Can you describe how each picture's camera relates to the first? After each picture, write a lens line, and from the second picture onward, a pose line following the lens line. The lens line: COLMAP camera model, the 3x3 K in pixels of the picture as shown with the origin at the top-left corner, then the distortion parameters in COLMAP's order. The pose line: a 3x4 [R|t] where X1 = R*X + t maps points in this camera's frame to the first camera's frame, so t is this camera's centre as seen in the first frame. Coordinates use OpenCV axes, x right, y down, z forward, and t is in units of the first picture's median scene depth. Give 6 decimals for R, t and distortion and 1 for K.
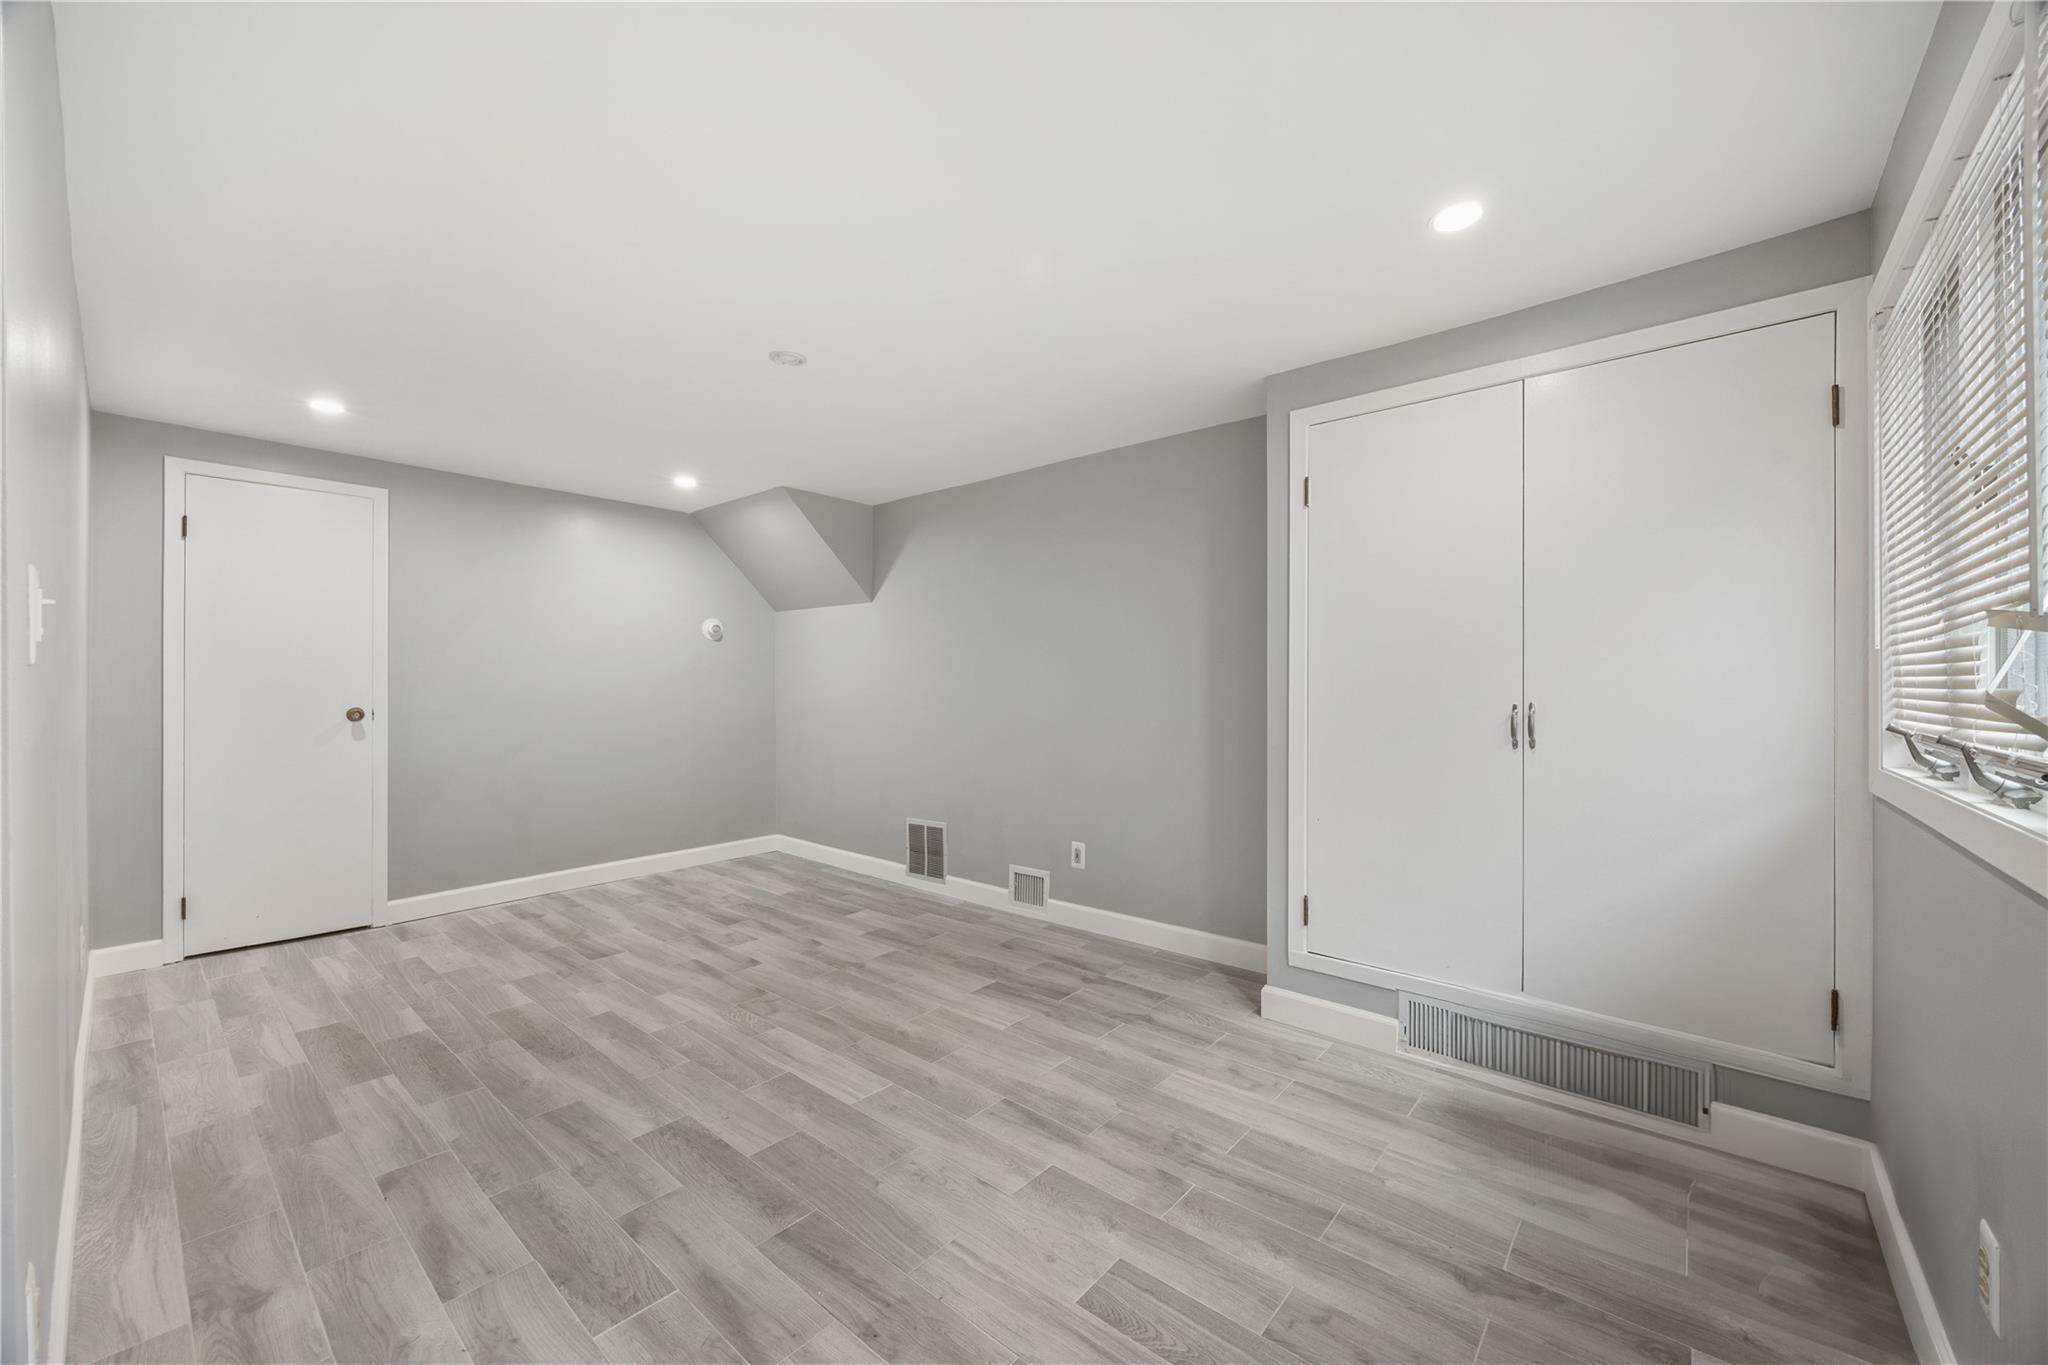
lens RADIAL K [[794.3, 0, 1024.9], [0, 794.3, 686.6], [0, 0, 1]] dist [-0.012621, -0.000127]
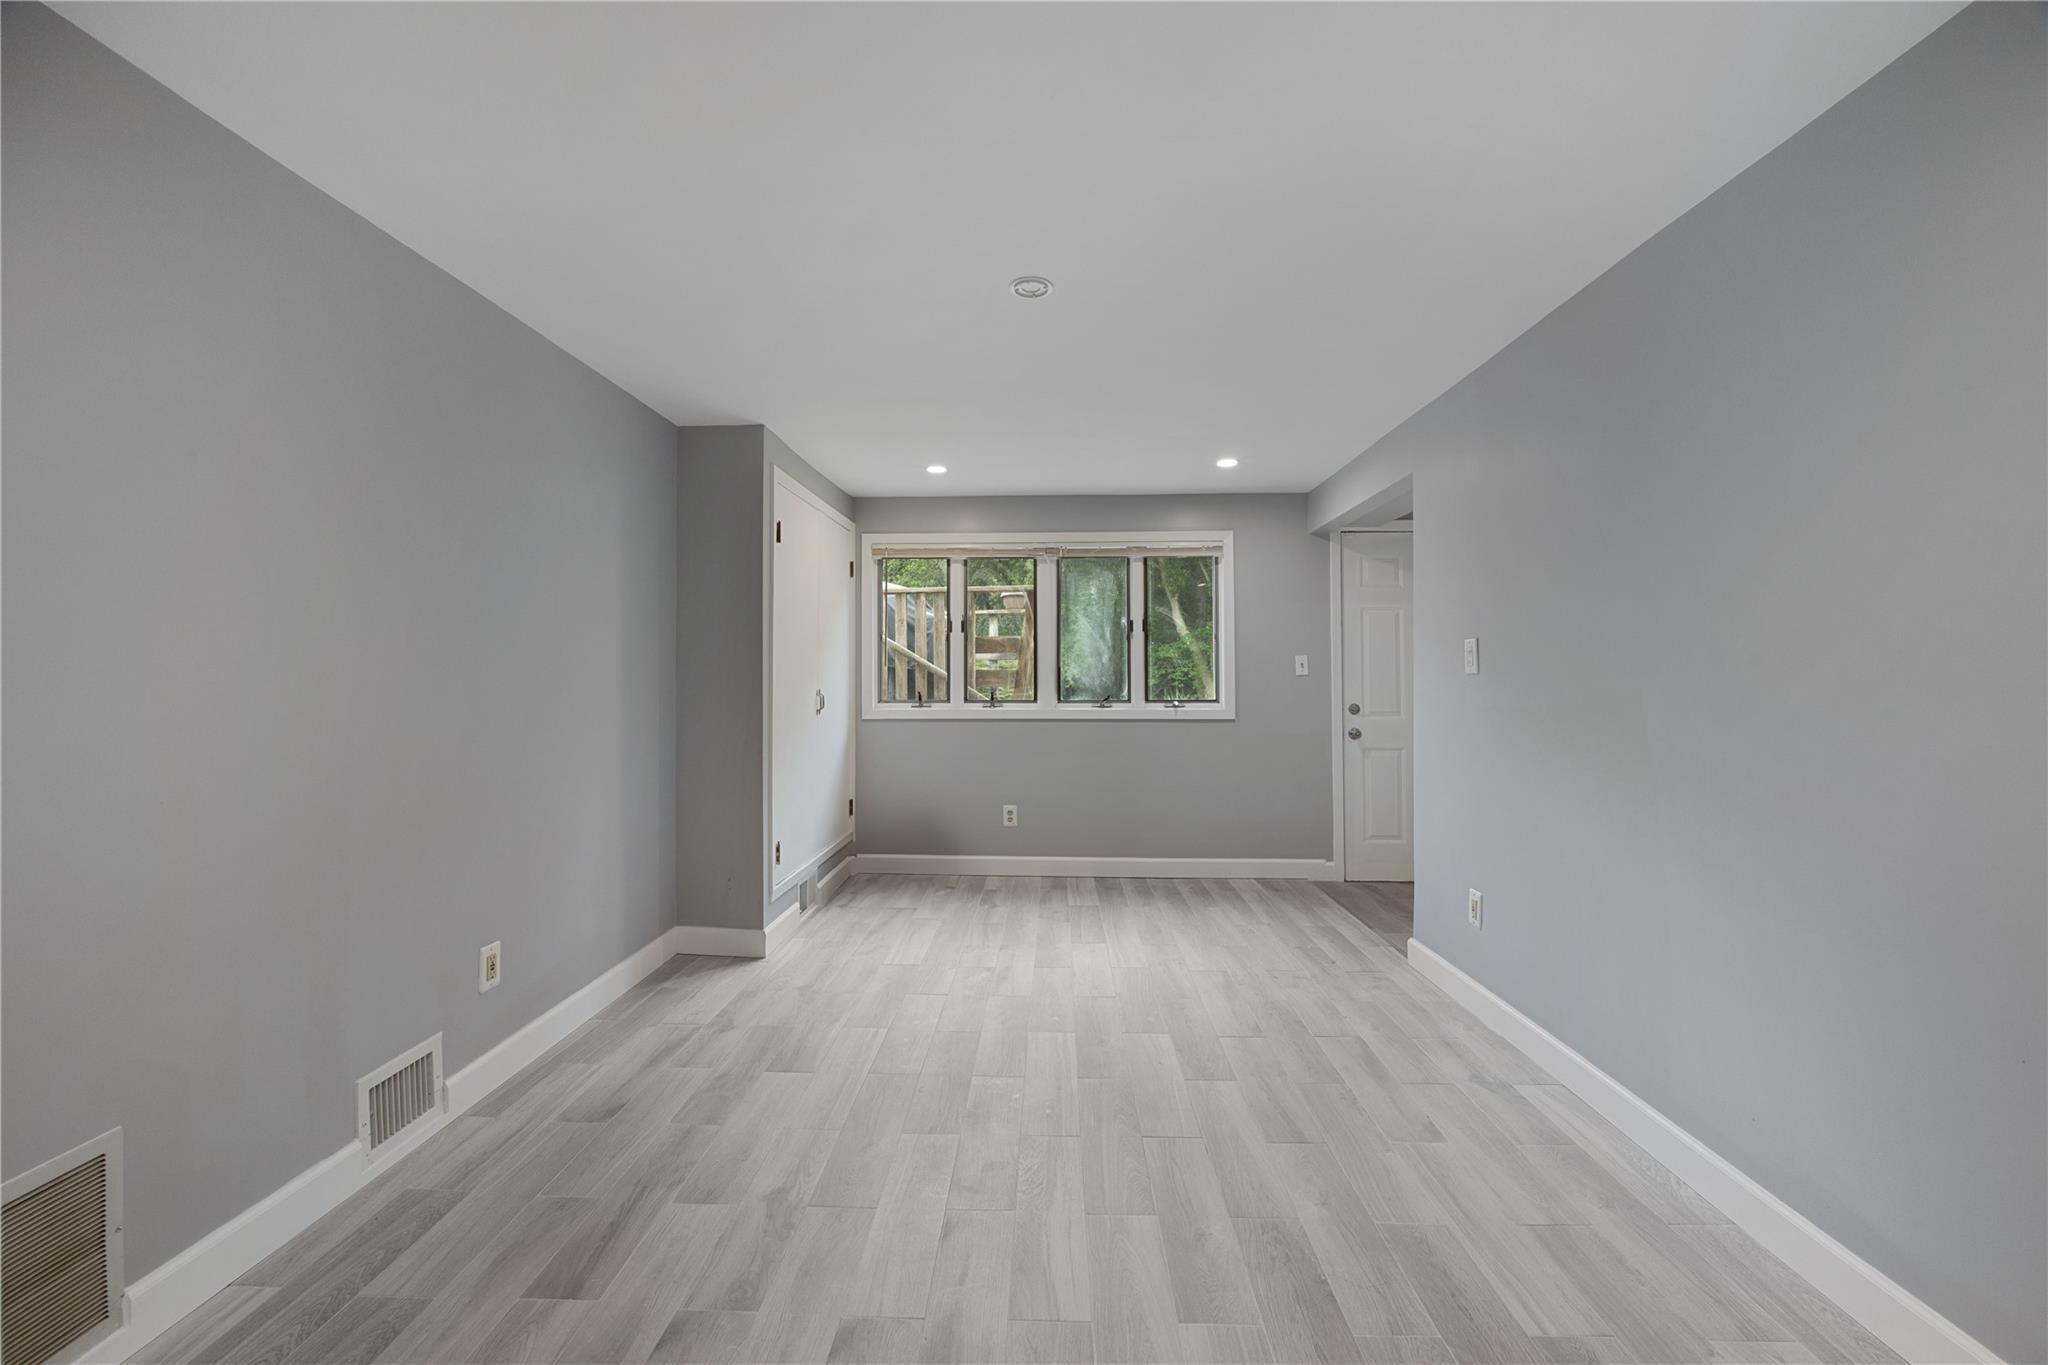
lens RADIAL K [[794.3, 0, 1025.1], [0, 794.3, 677.5], [0, 0, 1]] dist [-0.012621, -0.000127]
pose [[-0.621155, -0.000705, 0.783687, -0.973842], [0.000983, 0.999998, 0.001678, -0.010919], [-0.783687, 0.001813, -0.621153, 1.574190]]
